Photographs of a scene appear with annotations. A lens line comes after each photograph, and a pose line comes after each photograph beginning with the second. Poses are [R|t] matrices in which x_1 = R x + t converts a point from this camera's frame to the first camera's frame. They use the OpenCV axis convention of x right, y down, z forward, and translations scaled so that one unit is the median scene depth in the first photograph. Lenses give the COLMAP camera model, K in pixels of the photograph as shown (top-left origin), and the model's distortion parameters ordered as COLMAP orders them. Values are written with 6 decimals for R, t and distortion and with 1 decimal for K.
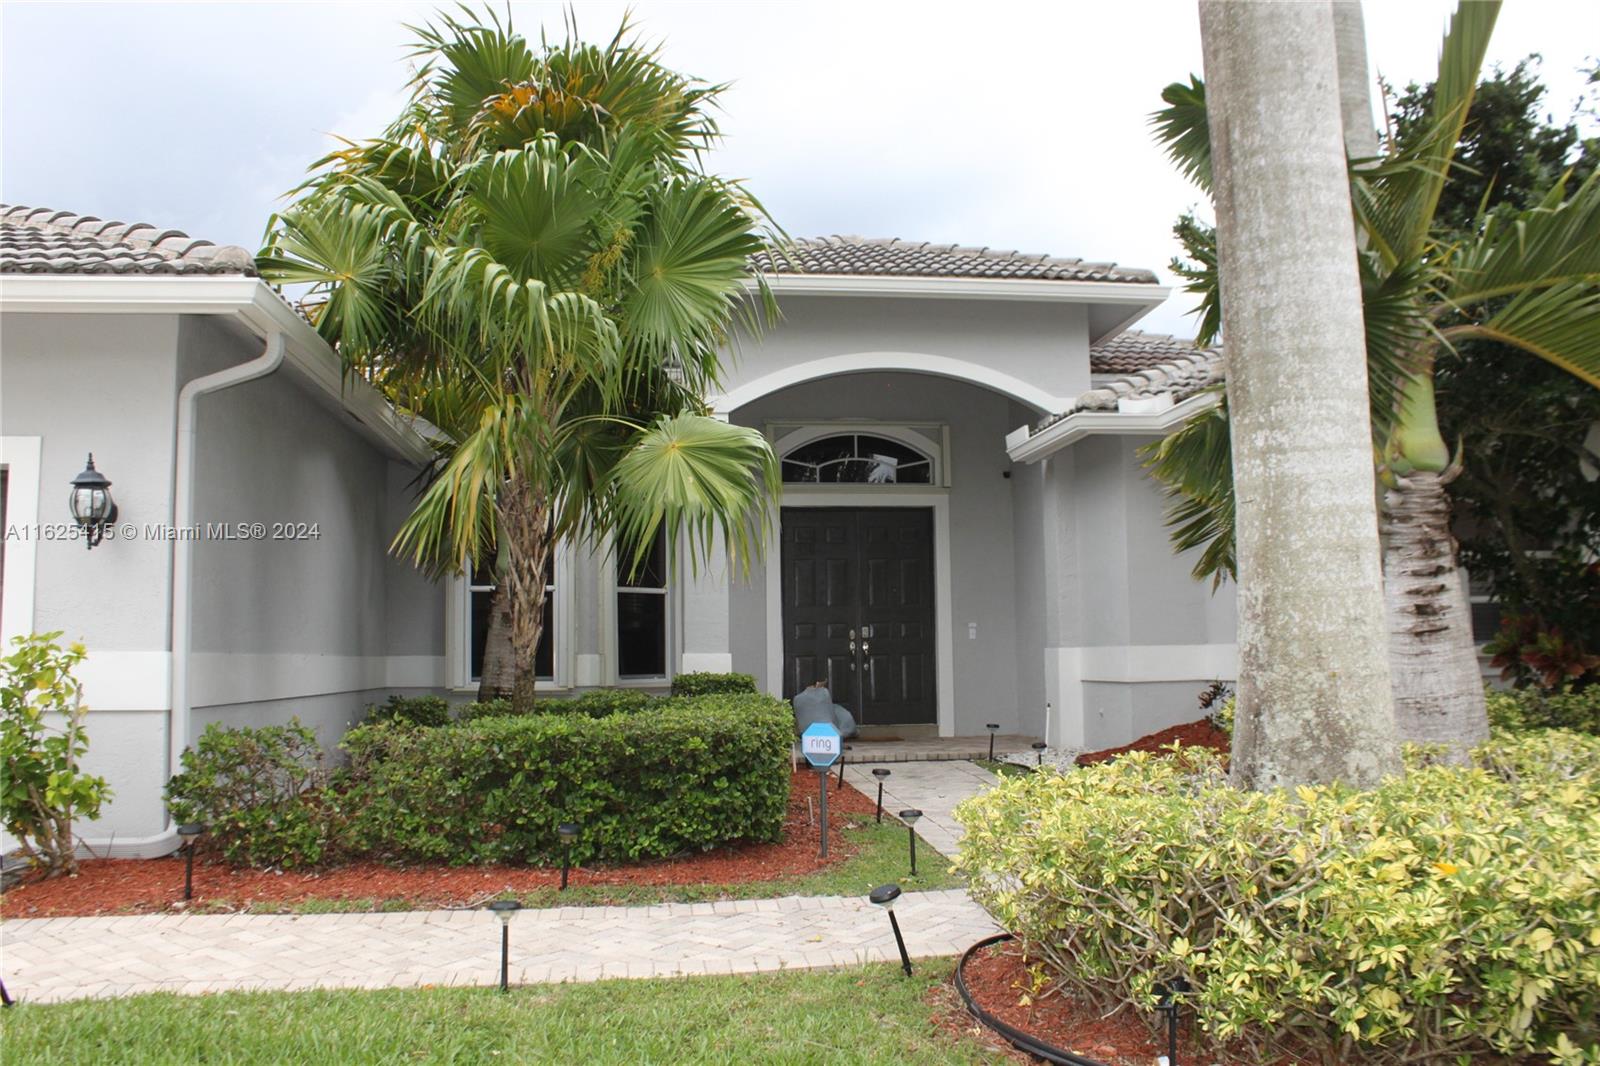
lens RADIAL K [[1331.6, 0, 813.0], [0, 1331.6, 517.5], [0, 0, 1]] dist [-0.133661, 0.019784]
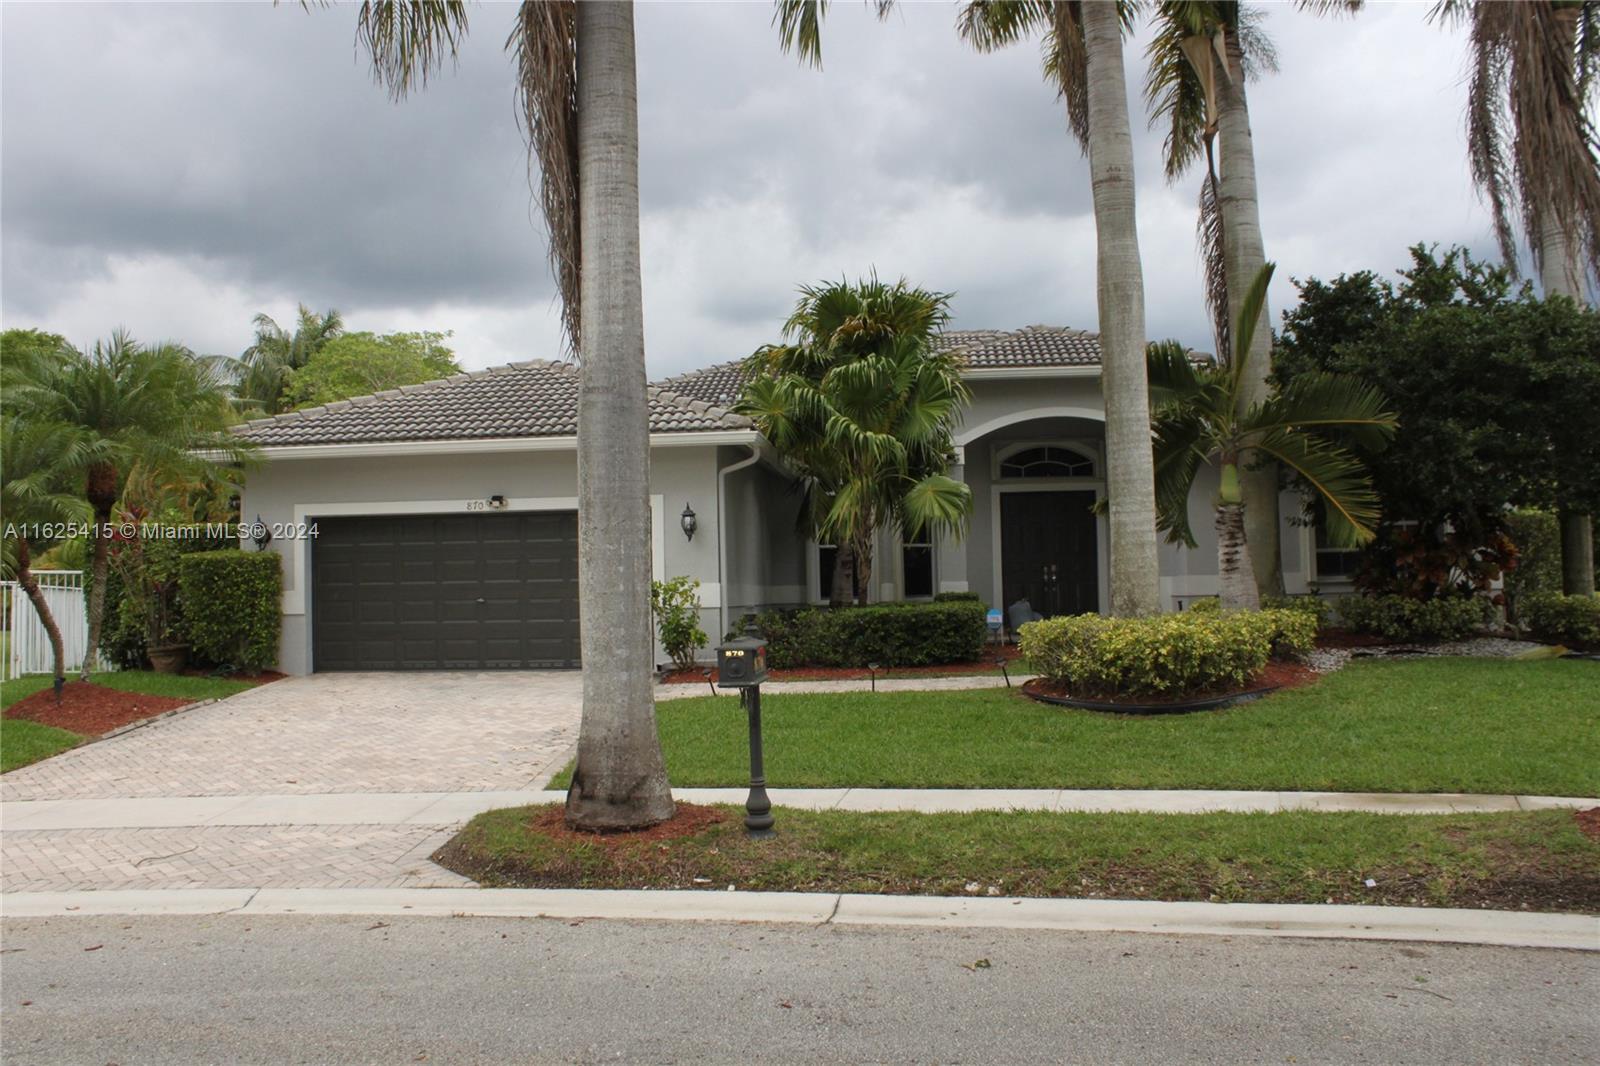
lens RADIAL K [[1331.6, 0, 788.7], [0, 1331.6, 527.1], [0, 0, 1]] dist [-0.133661, 0.019784]
pose [[0.974894, -0.017104, -0.222013, 0.181010], [0.029682, 0.998130, 0.053439, -0.130728], [0.220684, -0.058688, 0.973578, -1.399748]]
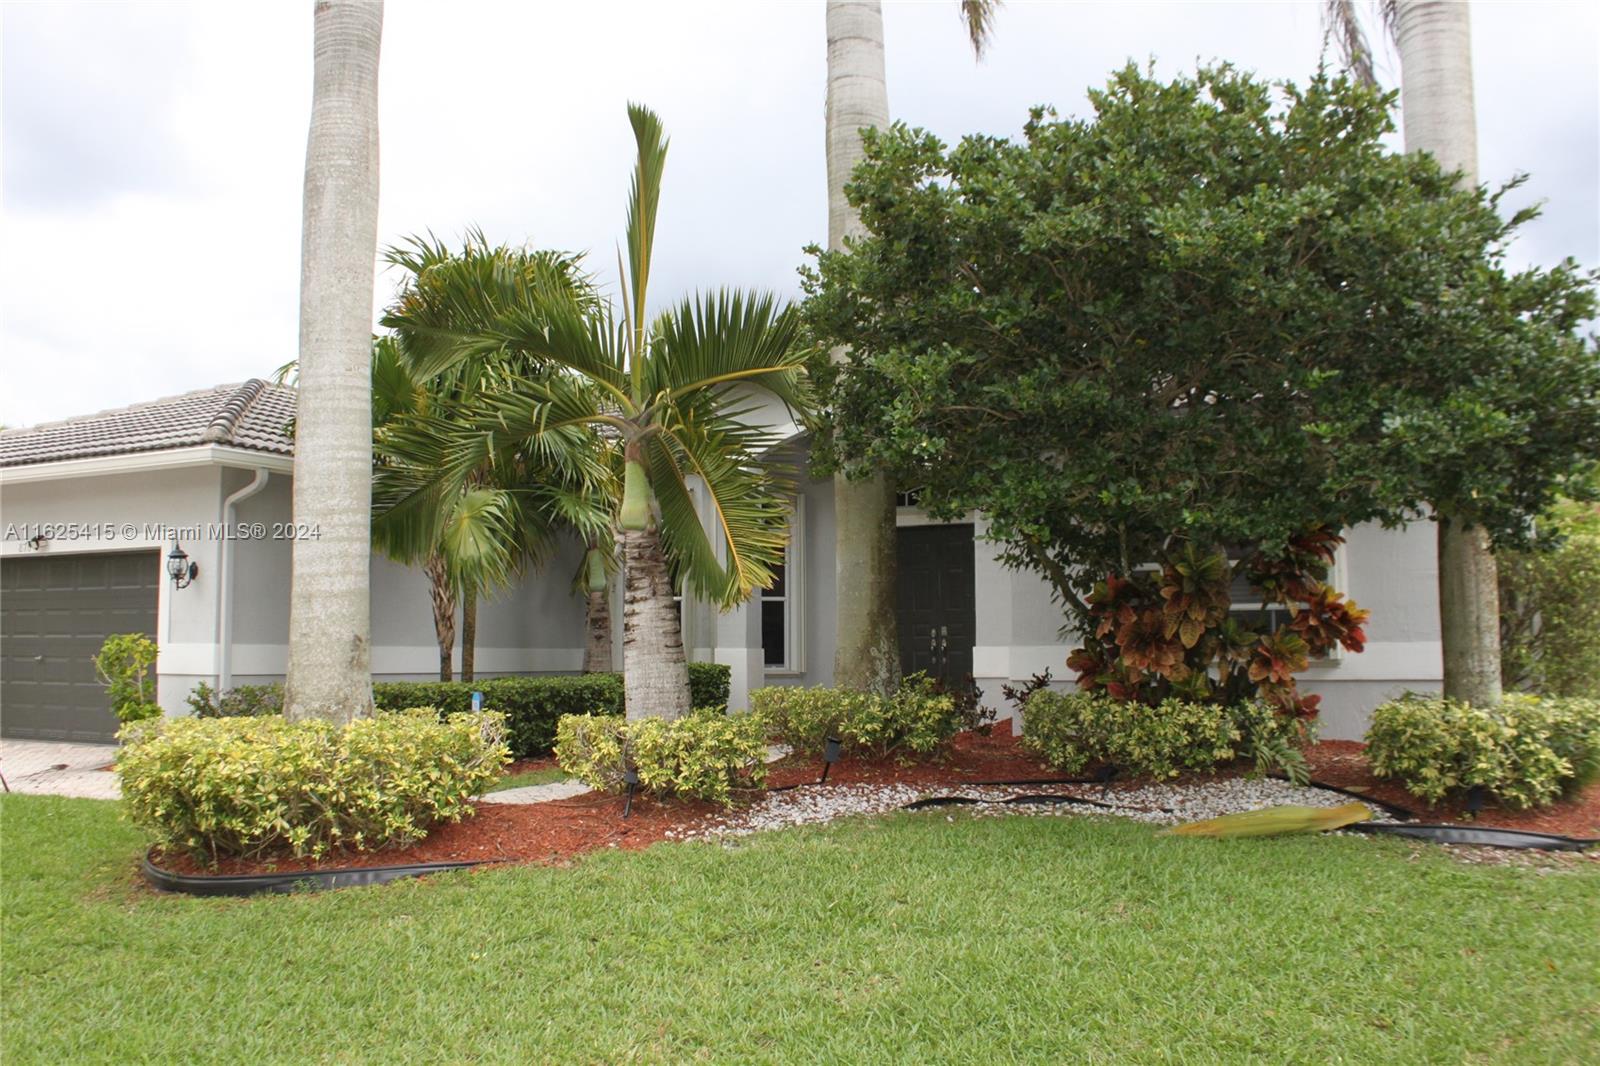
lens RADIAL K [[1331.6, 0, 809.9], [0, 1331.6, 526.6], [0, 0, 1]] dist [-0.133661, 0.019784]
pose [[0.839880, -0.039578, -0.541328, 1.253444], [0.047291, 0.998881, 0.000342, -0.027196], [0.540709, -0.025887, 0.840811, -0.114012]]
